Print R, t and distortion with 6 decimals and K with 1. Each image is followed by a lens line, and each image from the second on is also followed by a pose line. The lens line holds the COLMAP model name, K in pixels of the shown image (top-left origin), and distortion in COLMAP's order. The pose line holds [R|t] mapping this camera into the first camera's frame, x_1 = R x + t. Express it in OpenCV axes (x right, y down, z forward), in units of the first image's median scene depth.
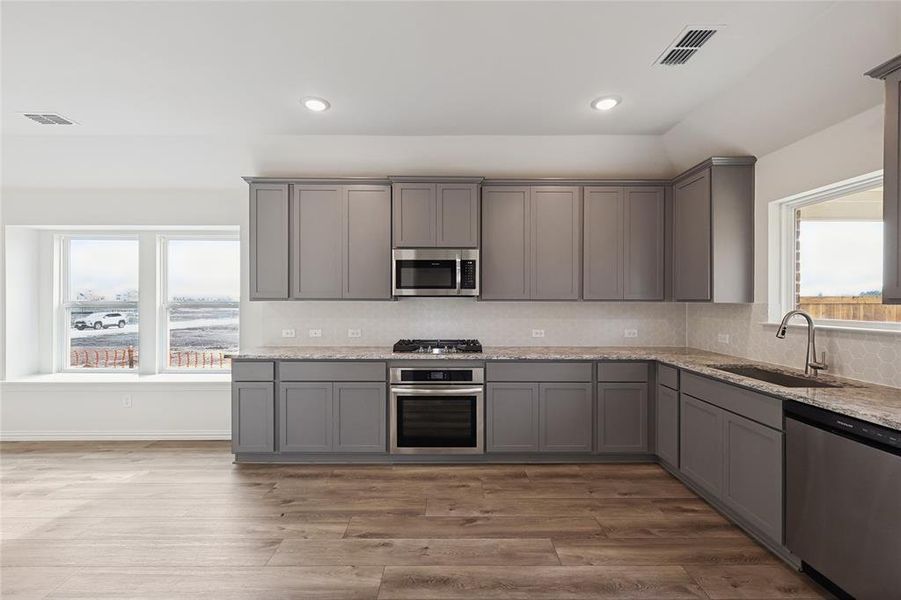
lens RADIAL K [[393.8, 0, 450.4], [0, 393.8, 302.0], [0, 0, 1]] dist [0.003324, 0.000420]
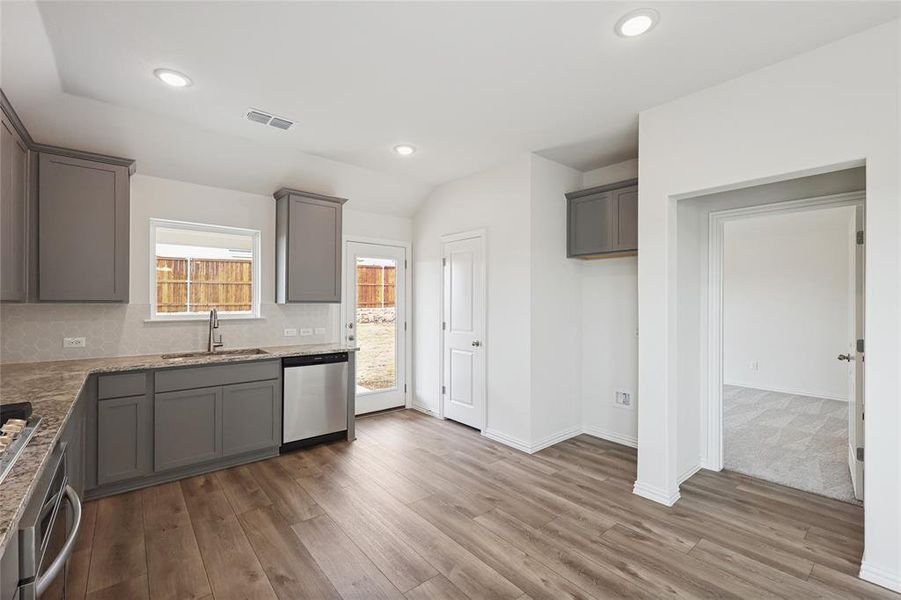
lens RADIAL K [[393.8, 0, 450.0], [0, 393.8, 302.4], [0, 0, 1]] dist [0.003324, 0.000420]
pose [[-0.630299, -0.006157, 0.776328, -0.597136], [0.001425, 0.999958, 0.009087, -0.008866], [-0.776351, 0.006834, -0.630264, 0.943799]]
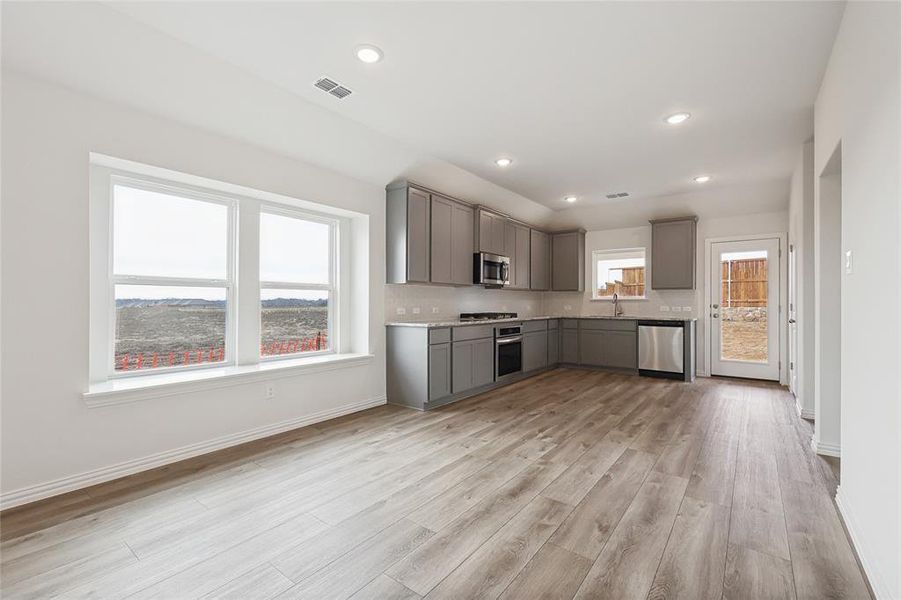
lens RADIAL K [[393.8, 0, 454.0], [0, 393.8, 300.3], [0, 0, 1]] dist [0.003324, 0.000420]
pose [[0.609771, 0.003603, 0.792570, -1.524925], [0.005101, 0.999951, -0.008470, 0.068790], [-0.792561, 0.009208, 0.609723, 0.162839]]
